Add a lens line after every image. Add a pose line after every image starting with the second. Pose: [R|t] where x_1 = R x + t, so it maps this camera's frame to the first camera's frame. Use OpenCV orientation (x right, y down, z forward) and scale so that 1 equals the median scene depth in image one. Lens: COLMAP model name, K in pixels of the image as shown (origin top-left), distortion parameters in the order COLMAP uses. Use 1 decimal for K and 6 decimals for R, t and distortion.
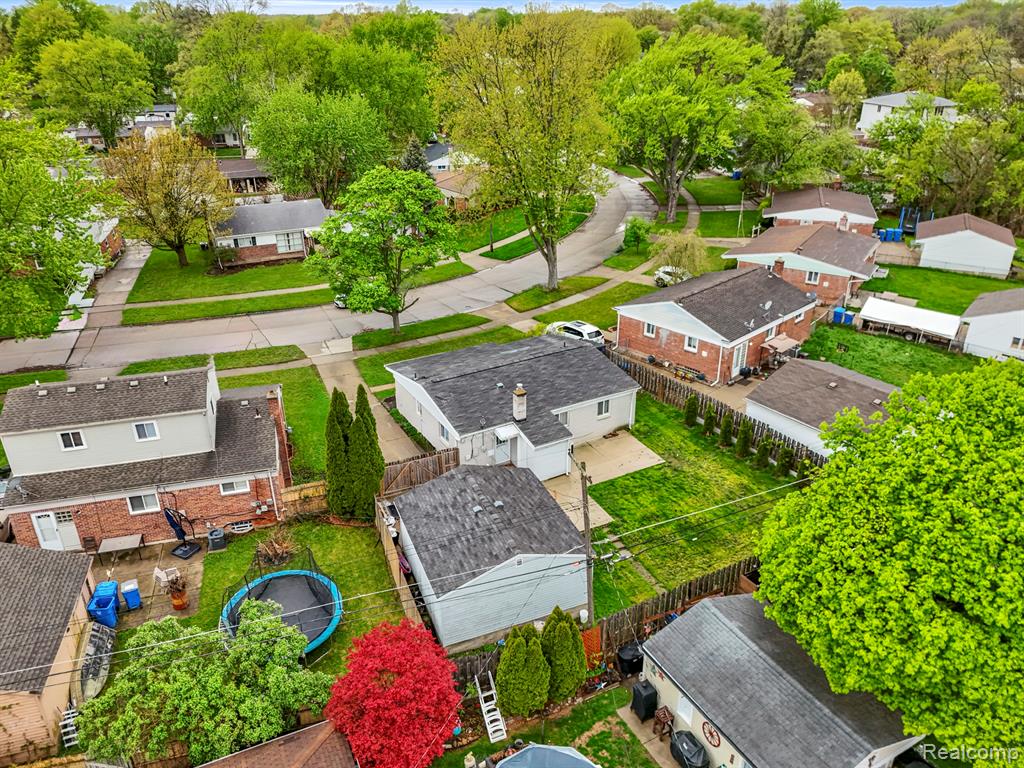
lens RADIAL K [[762.4, 0, 512.0], [0, 762.4, 384.0], [0, 0, 1]] dist [0.087418, -0.100298]
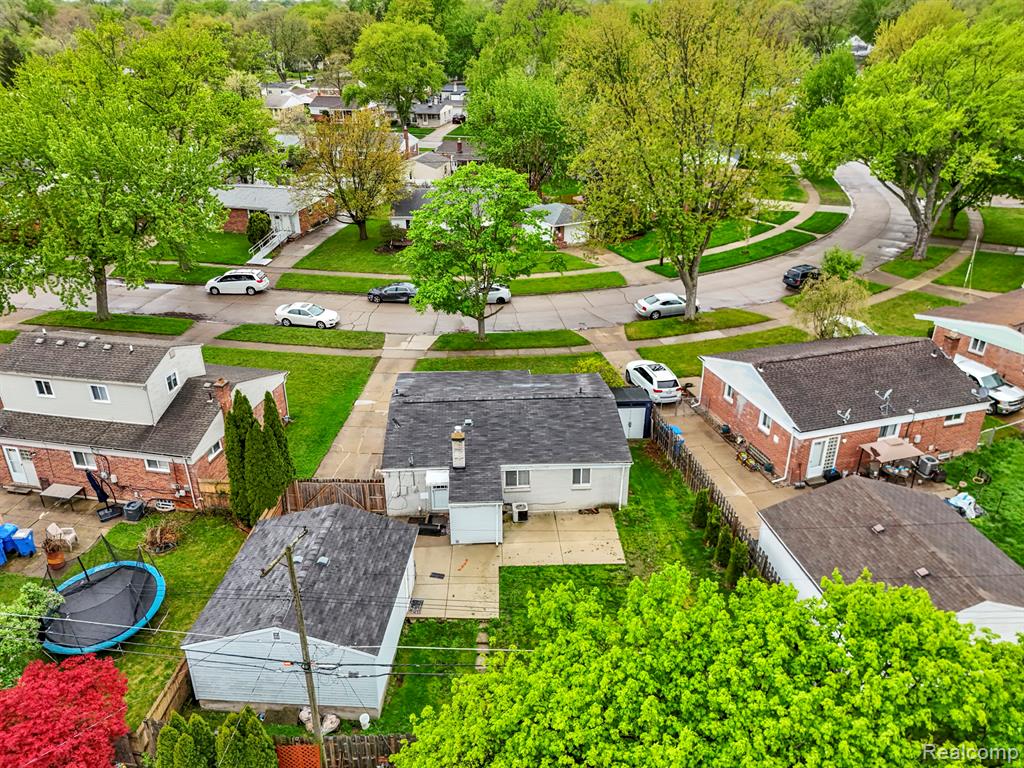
lens RADIAL K [[762.4, 0, 512.0], [0, 762.4, 384.0], [0, 0, 1]] dist [0.087418, -0.100298]
pose [[0.890355, 0.202308, -0.407847, 0.325258], [-0.195886, 0.978913, 0.057946, -0.087920], [0.410969, 0.028299, 0.911210, 0.189833]]
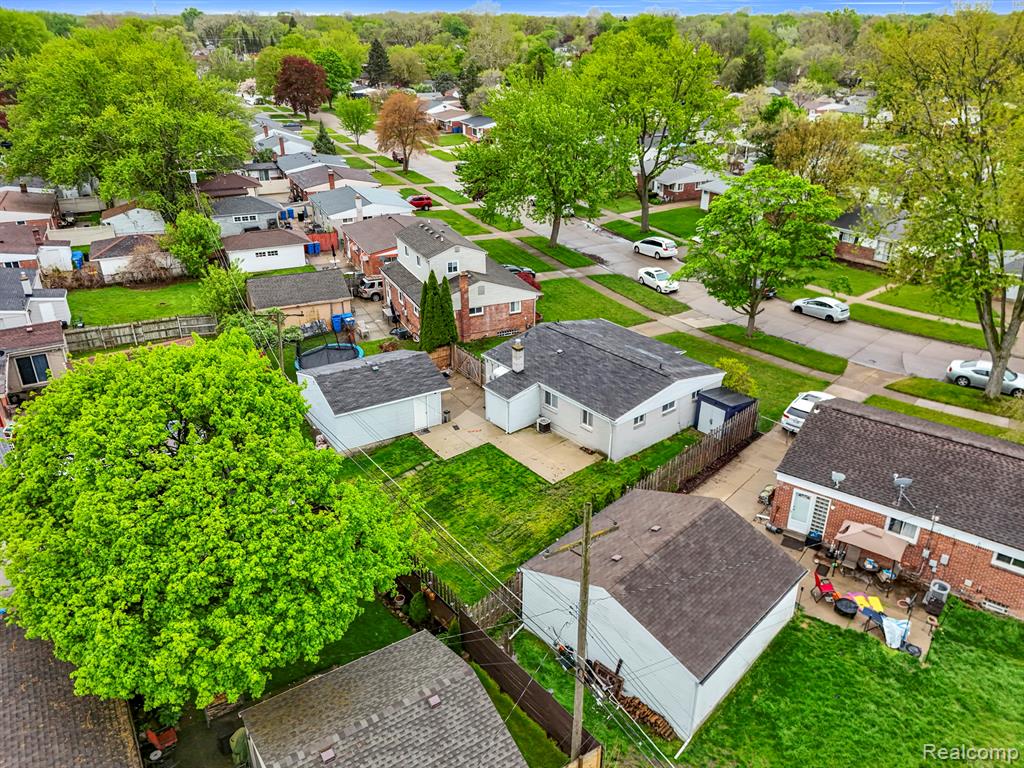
lens RADIAL K [[762.4, 0, 512.0], [0, 762.4, 384.0], [0, 0, 1]] dist [0.087418, -0.100298]
pose [[0.165409, 0.428737, -0.888158, 0.837341], [-0.424840, 0.843698, 0.328154, -0.251162], [0.890028, 0.323045, 0.321700, 0.516117]]
